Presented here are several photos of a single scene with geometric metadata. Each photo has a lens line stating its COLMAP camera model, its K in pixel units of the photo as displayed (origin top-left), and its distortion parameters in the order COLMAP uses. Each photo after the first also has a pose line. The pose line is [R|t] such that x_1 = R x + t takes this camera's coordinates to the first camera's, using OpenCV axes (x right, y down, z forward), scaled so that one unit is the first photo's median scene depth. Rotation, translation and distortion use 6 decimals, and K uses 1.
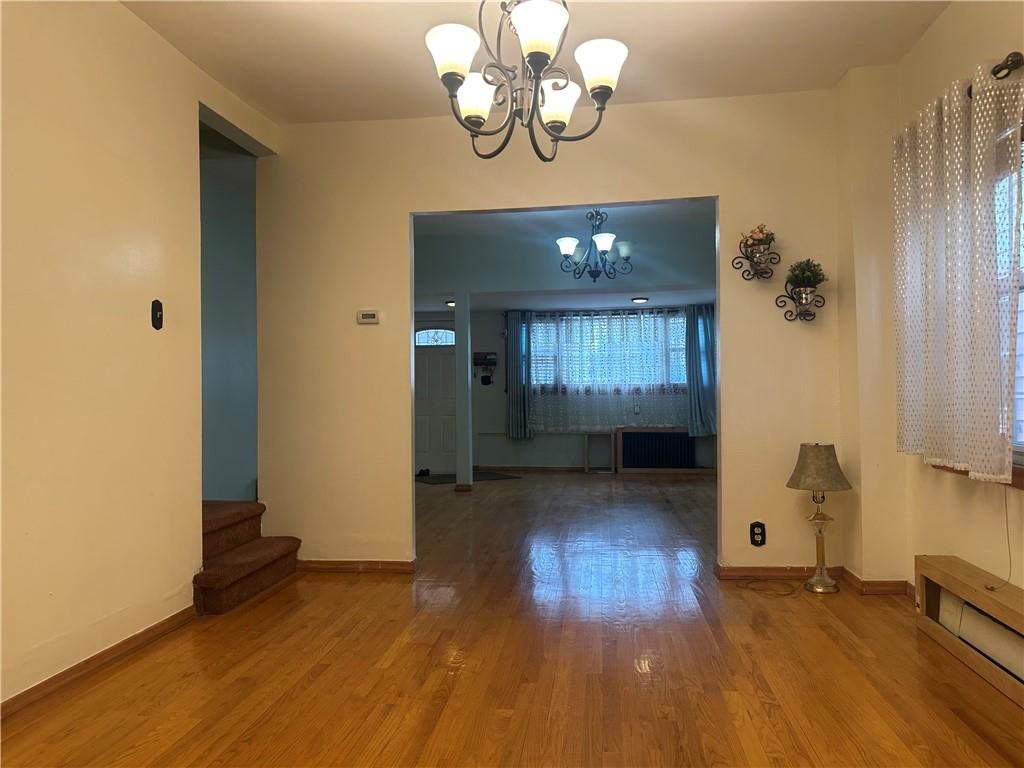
lens RADIAL K [[716.9, 0, 514.0], [0, 716.9, 385.9], [0, 0, 1]] dist [-0.006976, 0.001814]
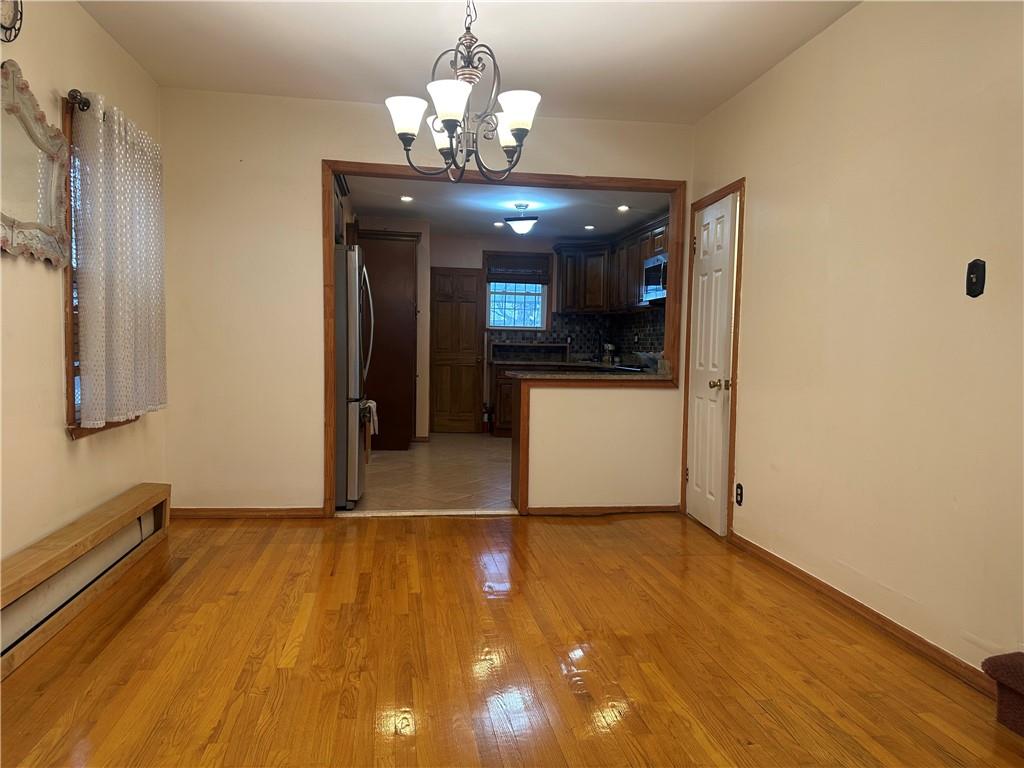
lens RADIAL K [[716.9, 0, 505.9], [0, 716.9, 378.3], [0, 0, 1]] dist [-0.006976, 0.001814]
pose [[-0.961797, 0.009349, -0.273603, 0.881990], [-0.003334, 0.998943, 0.045851, -0.095868], [0.273743, 0.045011, -0.960749, 6.550648]]
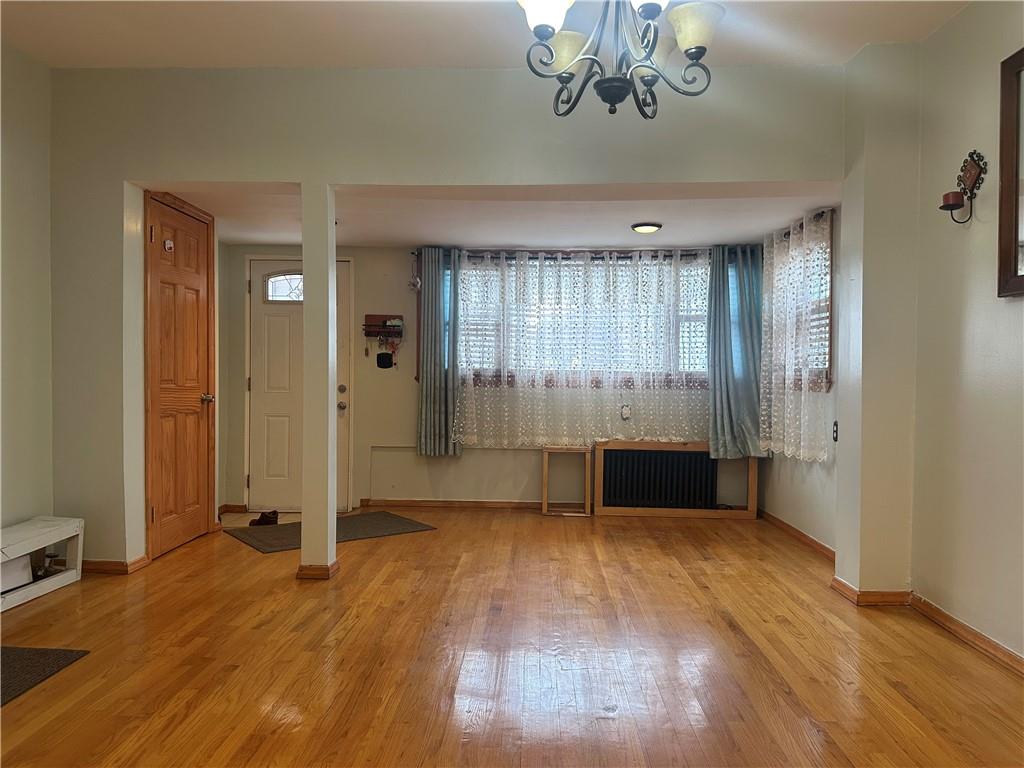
lens RADIAL K [[716.9, 0, 512.1], [0, 716.9, 381.3], [0, 0, 1]] dist [-0.006976, 0.001814]
pose [[0.996222, 0.018343, 0.084882, 0.018285], [-0.020057, 0.999611, 0.019391, -0.004508], [-0.084493, -0.021020, 0.996202, 0.386946]]
